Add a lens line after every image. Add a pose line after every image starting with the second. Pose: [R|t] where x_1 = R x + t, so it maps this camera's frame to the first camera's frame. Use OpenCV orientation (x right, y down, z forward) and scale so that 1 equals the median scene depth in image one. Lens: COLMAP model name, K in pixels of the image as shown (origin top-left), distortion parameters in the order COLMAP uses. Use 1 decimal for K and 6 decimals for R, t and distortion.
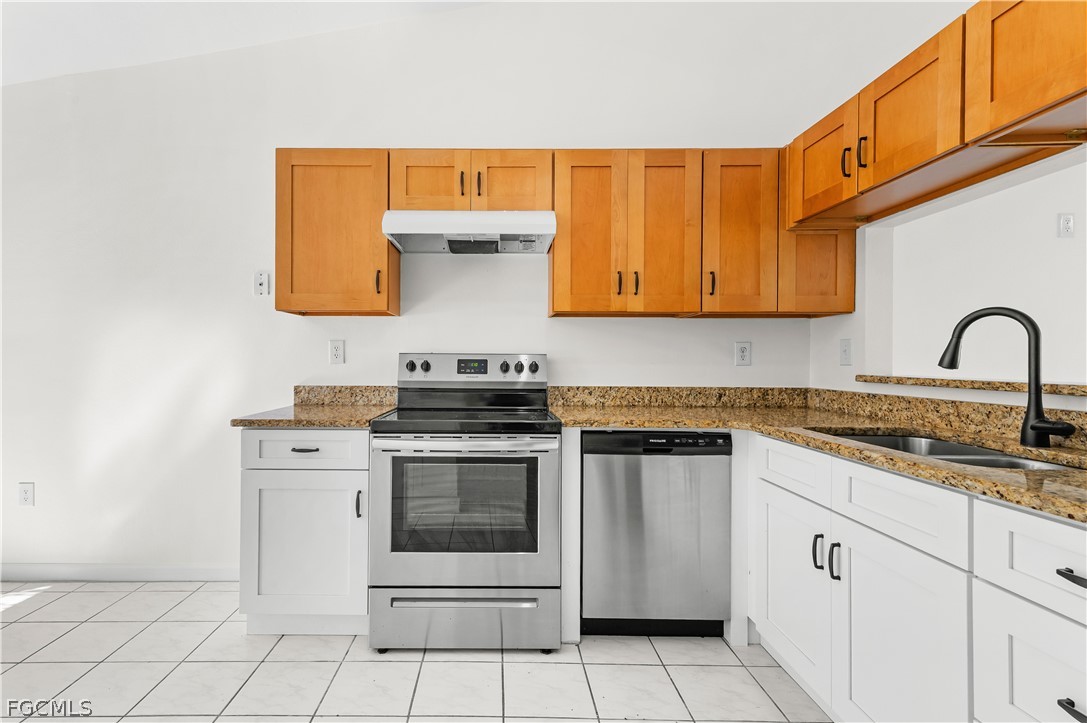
lens RADIAL K [[568.2, 0, 547.1], [0, 568.2, 378.0], [0, 0, 1]] dist [0.017874, 0.000342]
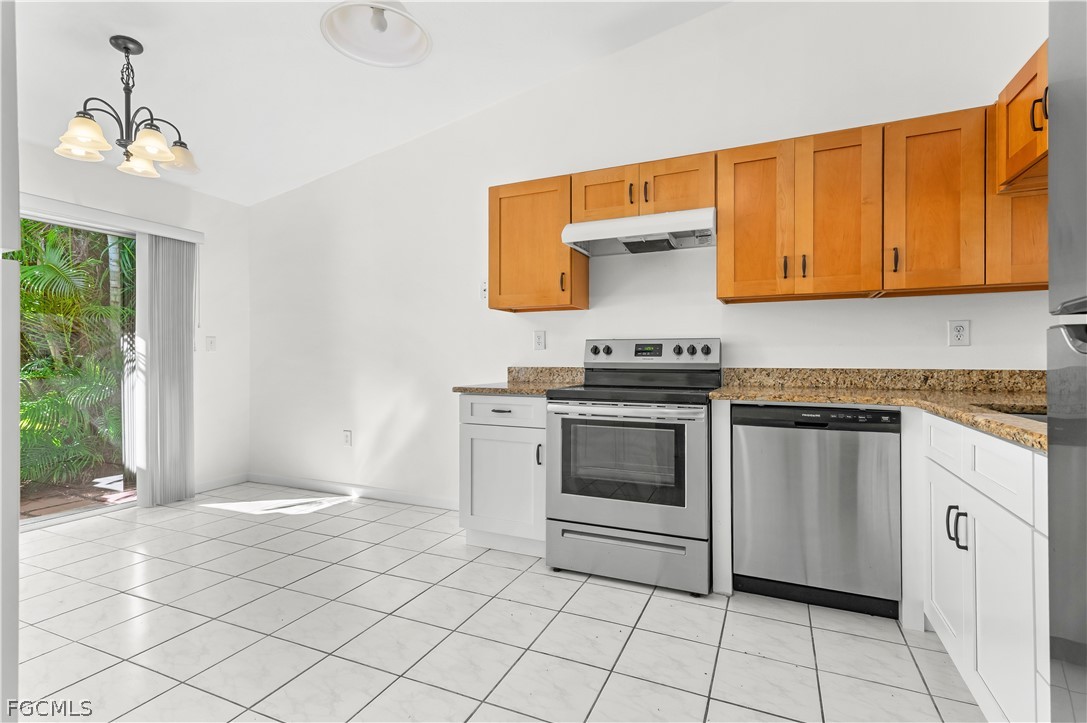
lens RADIAL K [[511.7, 0, 544.5], [0, 511.7, 363.2], [0, 0, 1]] dist [0.013087, -0.001773]
pose [[0.925057, -0.008174, -0.379741, 0.087190], [0.006085, 0.999959, -0.006700, 0.015856], [0.379780, 0.003887, 0.925069, -0.049773]]
